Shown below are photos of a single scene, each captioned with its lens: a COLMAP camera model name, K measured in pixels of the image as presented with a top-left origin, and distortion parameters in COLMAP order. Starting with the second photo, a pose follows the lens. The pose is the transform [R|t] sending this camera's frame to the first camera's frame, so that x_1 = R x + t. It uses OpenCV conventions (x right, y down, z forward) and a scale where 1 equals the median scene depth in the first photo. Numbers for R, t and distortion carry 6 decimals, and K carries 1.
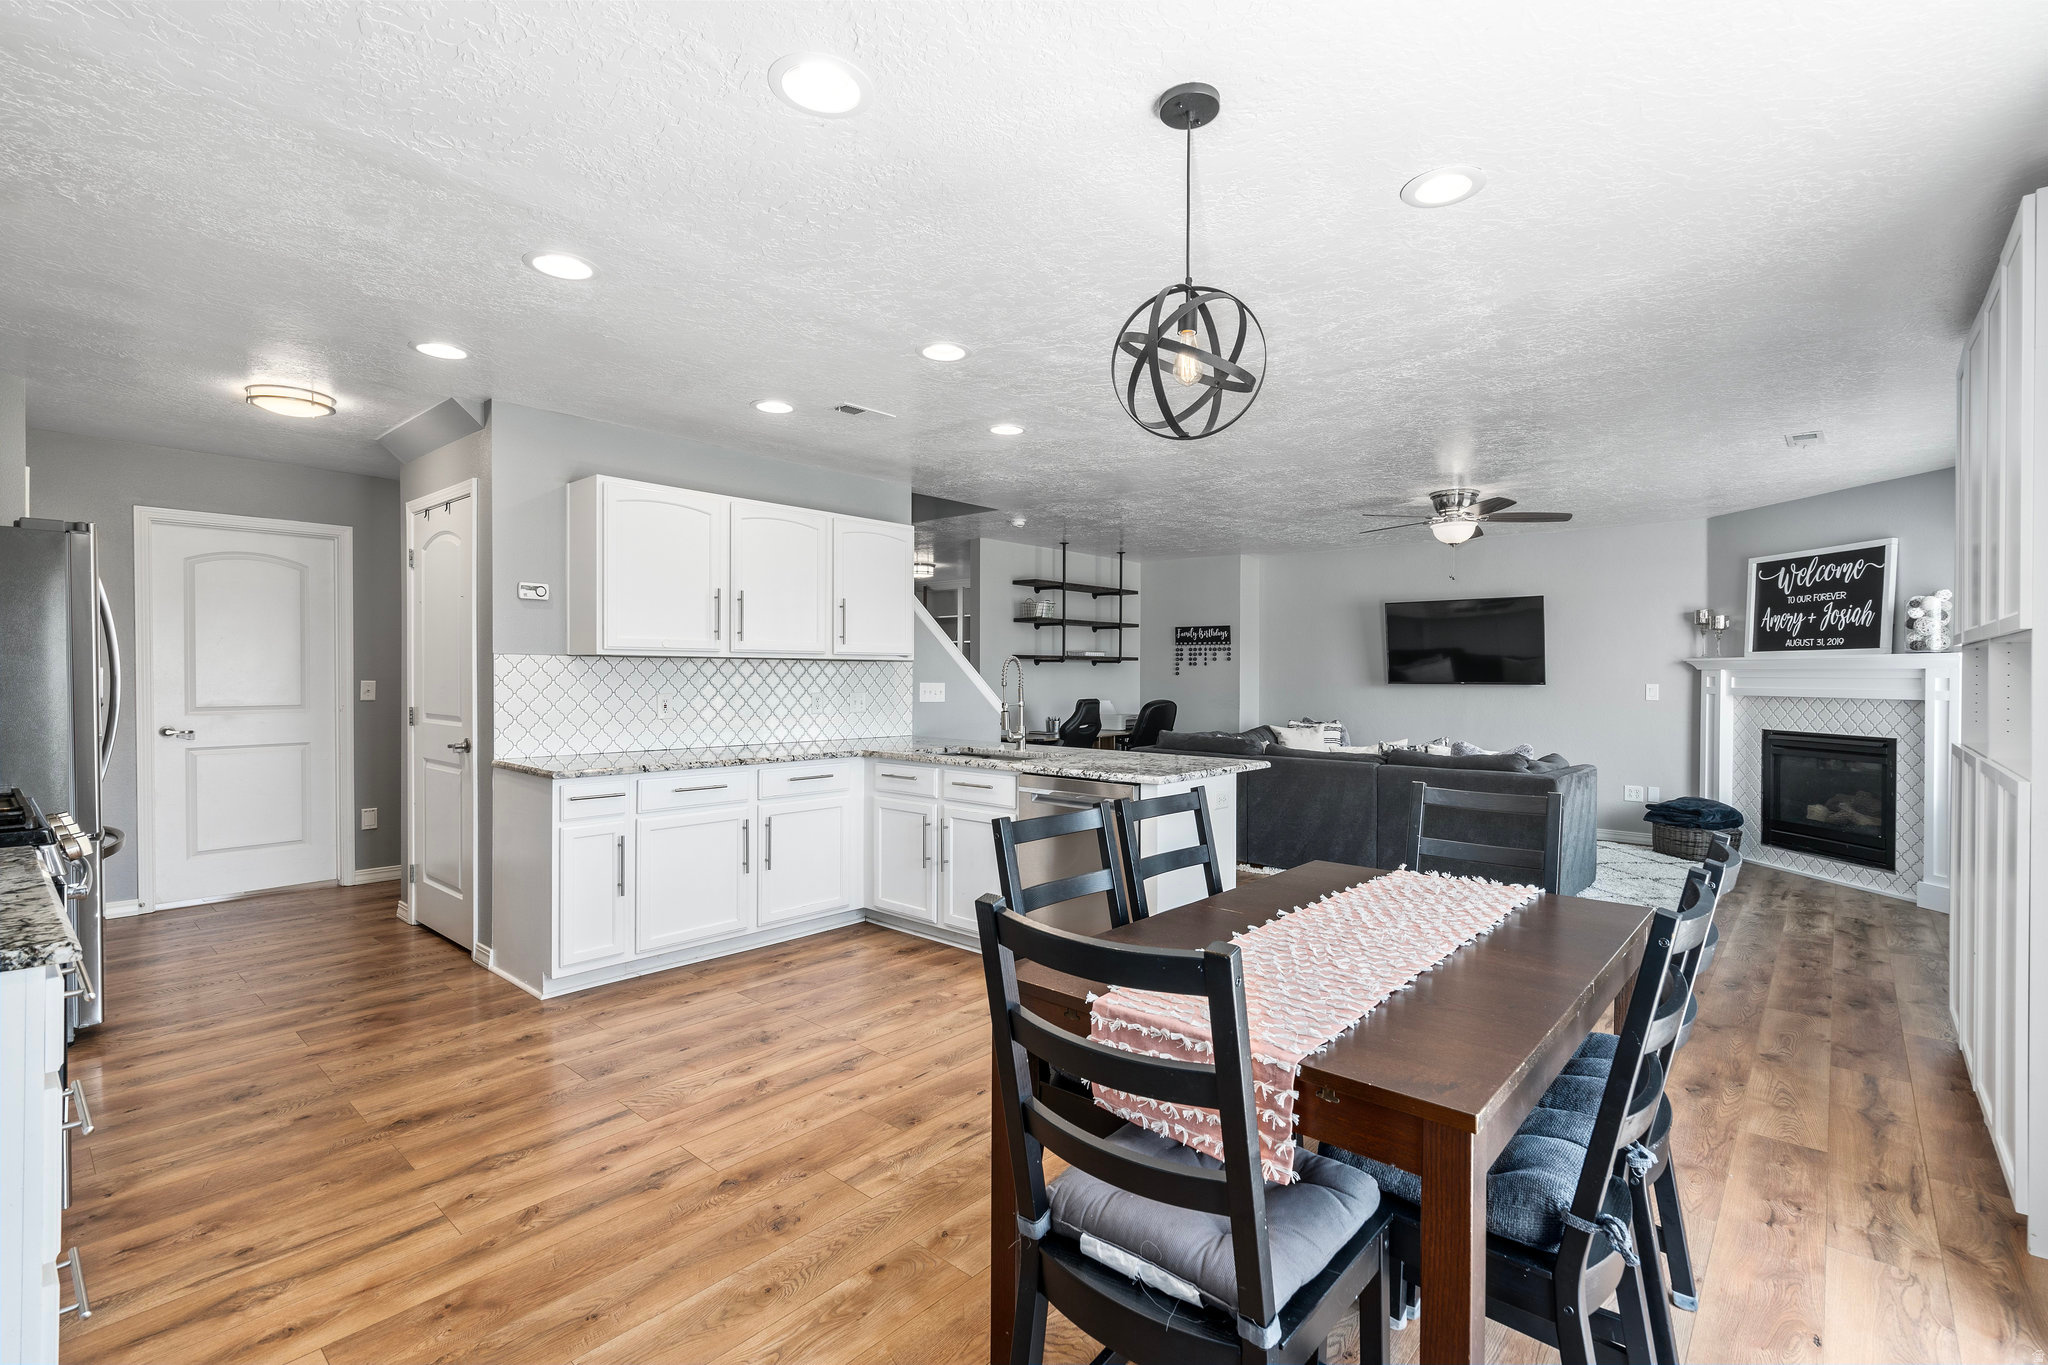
lens RADIAL K [[929.5, 0, 1024.0], [0, 929.5, 682.5], [0, 0, 1]] dist [-0.002383, 0.000199]
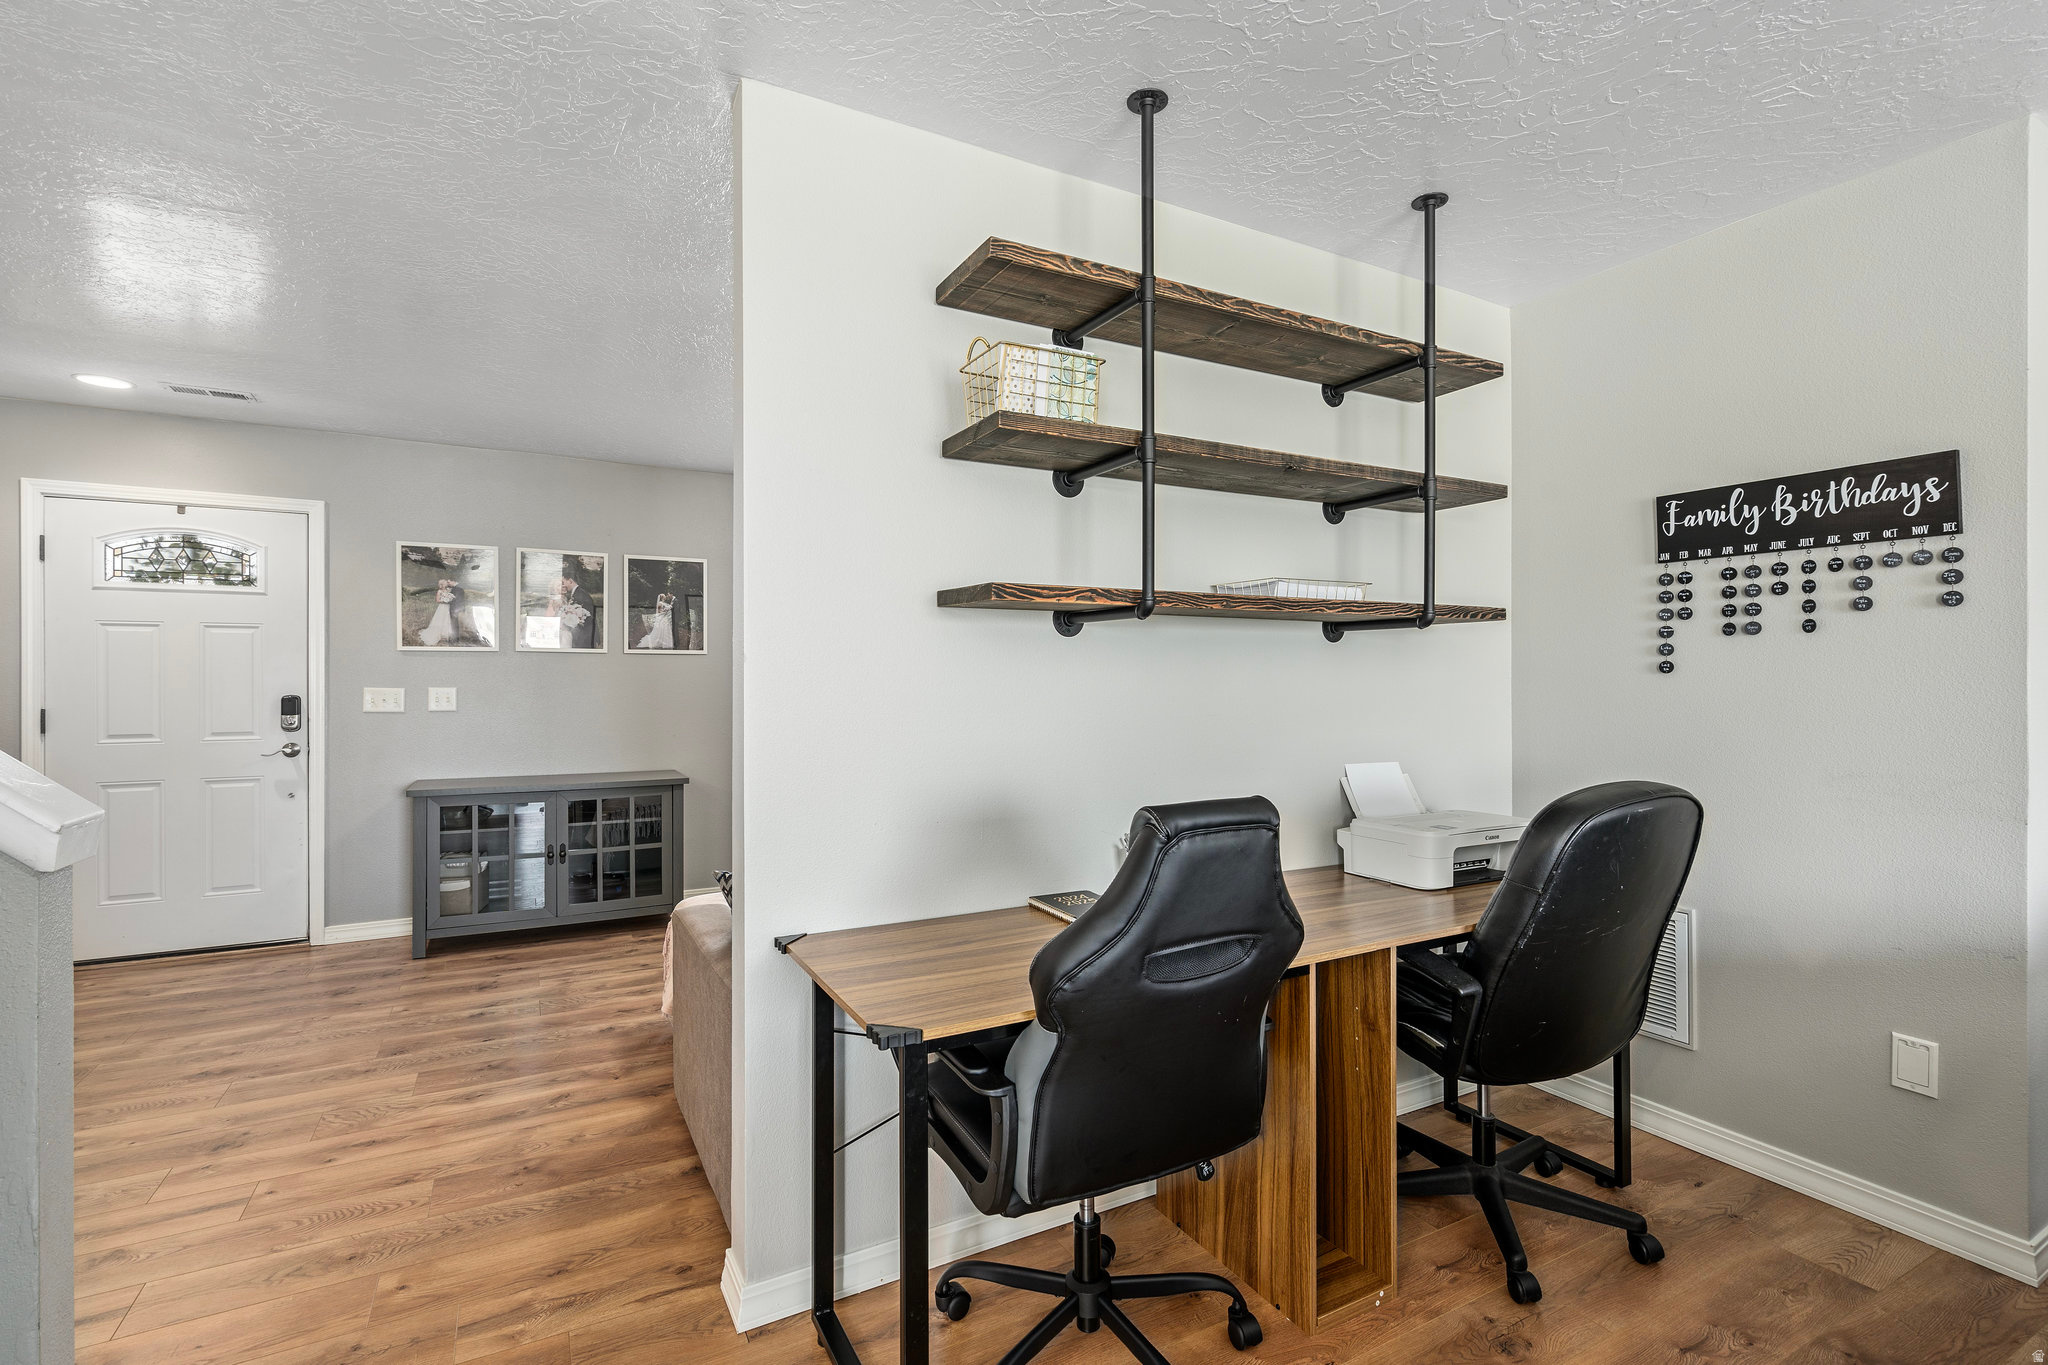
lens RADIAL K [[924.9, 0, 1031.3], [0, 924.9, 681.4], [0, 0, 1]] dist [-0.009502, 0.000126]
pose [[0.941342, -0.003421, -0.337437, 0.126562], [-0.000031, 0.999948, -0.010222, -0.004495], [0.337454, 0.009633, 0.941293, 1.068015]]
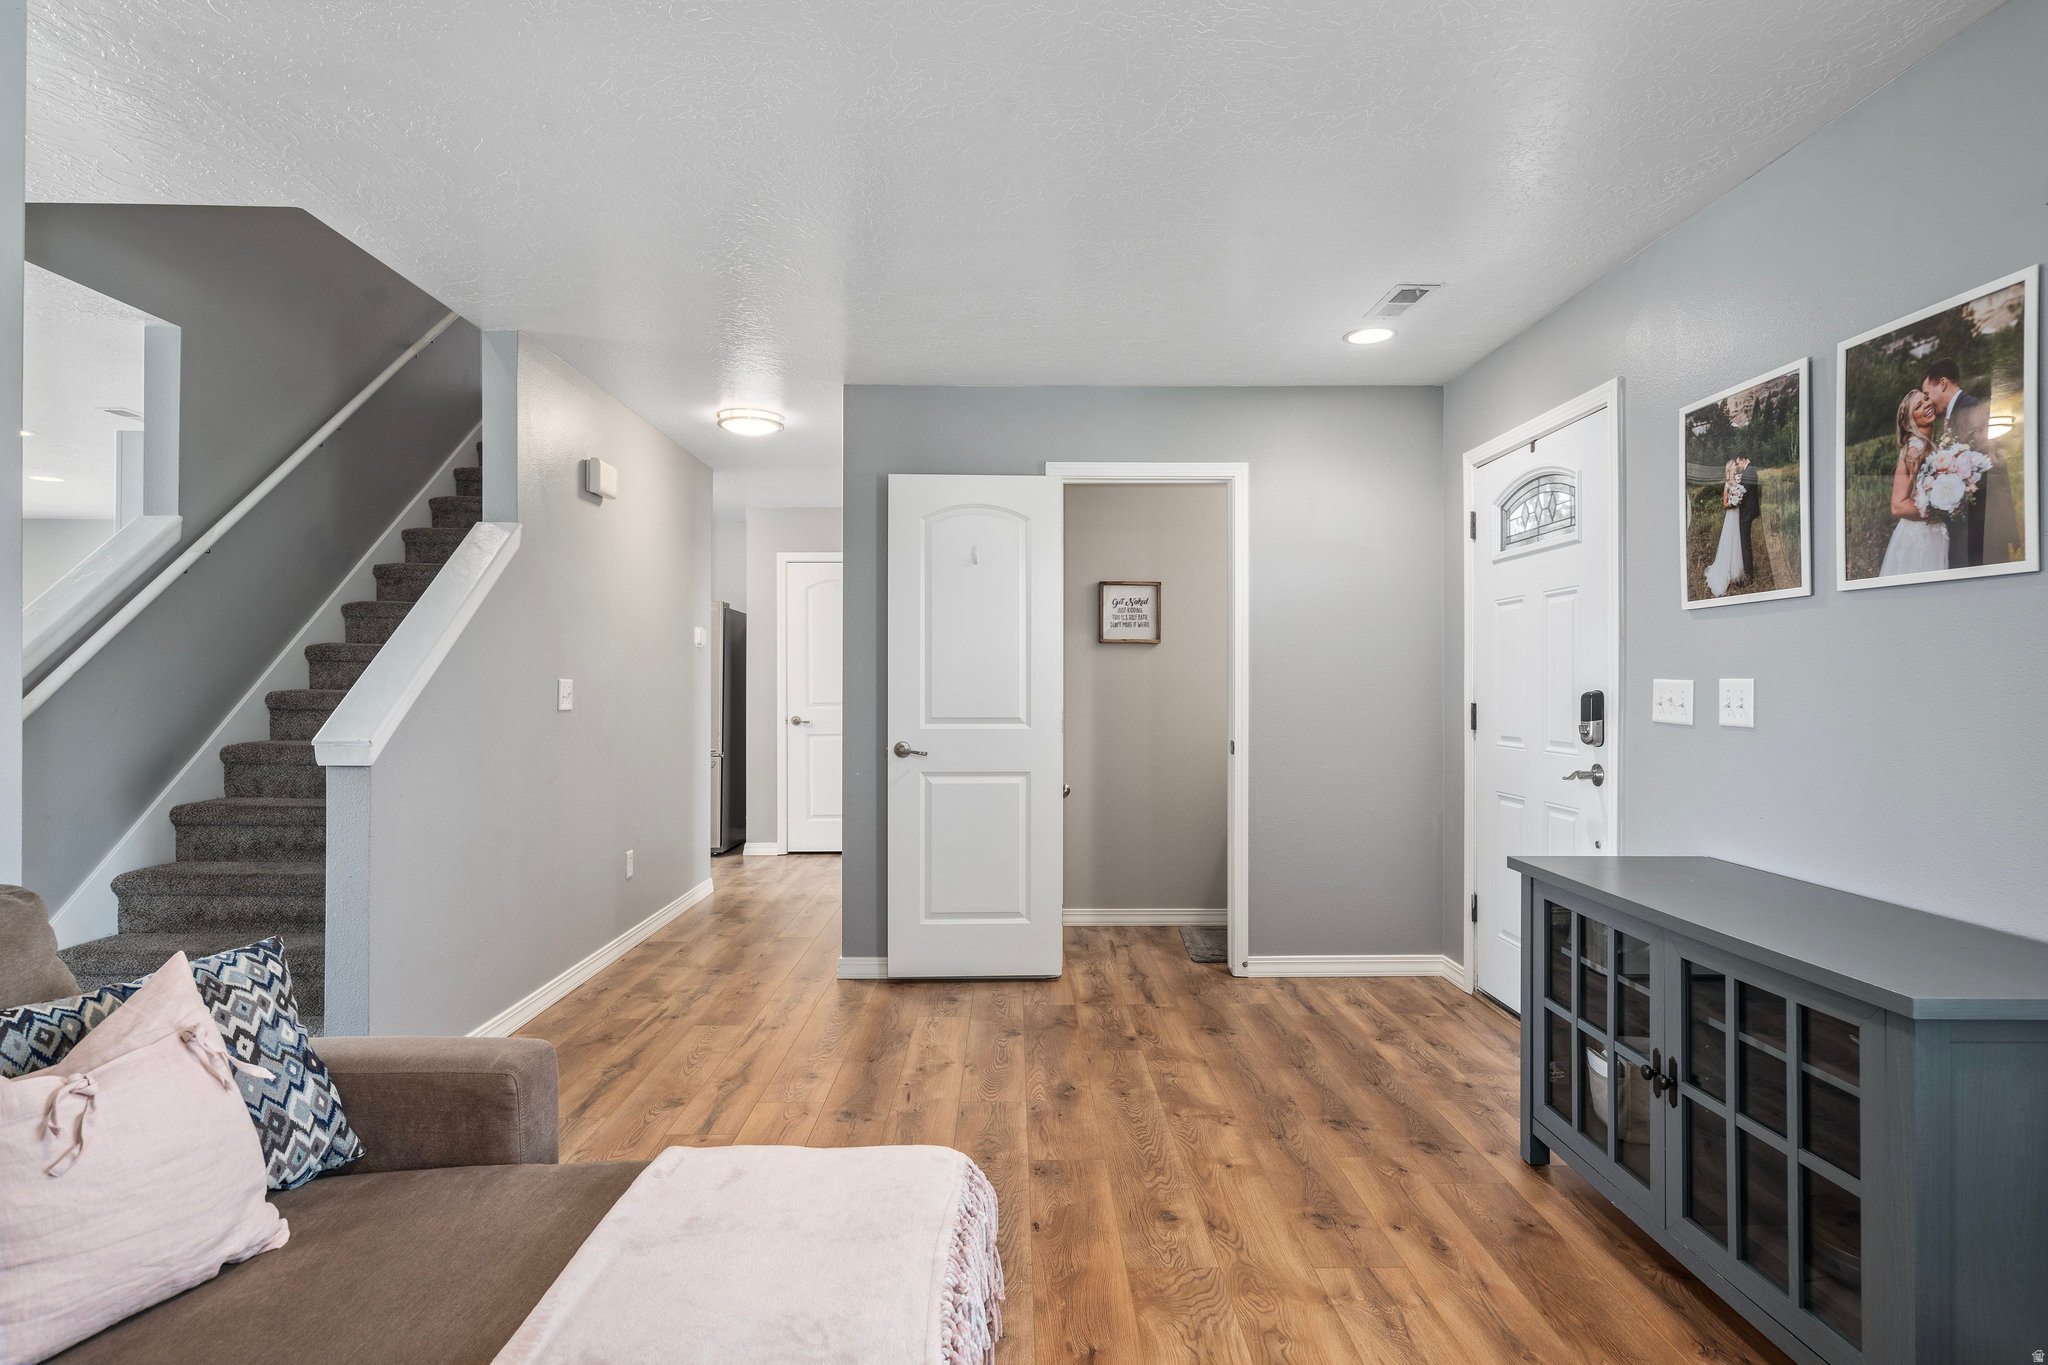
lens RADIAL K [[1040.5, 0, 1024.0], [0, 1040.5, 682.5], [0, 0, 1]] dist [-0.001348, -0.000492]
pose [[-0.744782, -0.004484, -0.667293, -0.093244], [-0.009497, 0.999947, 0.003881, -0.004528], [0.667240, 0.009228, -0.744785, 1.757658]]
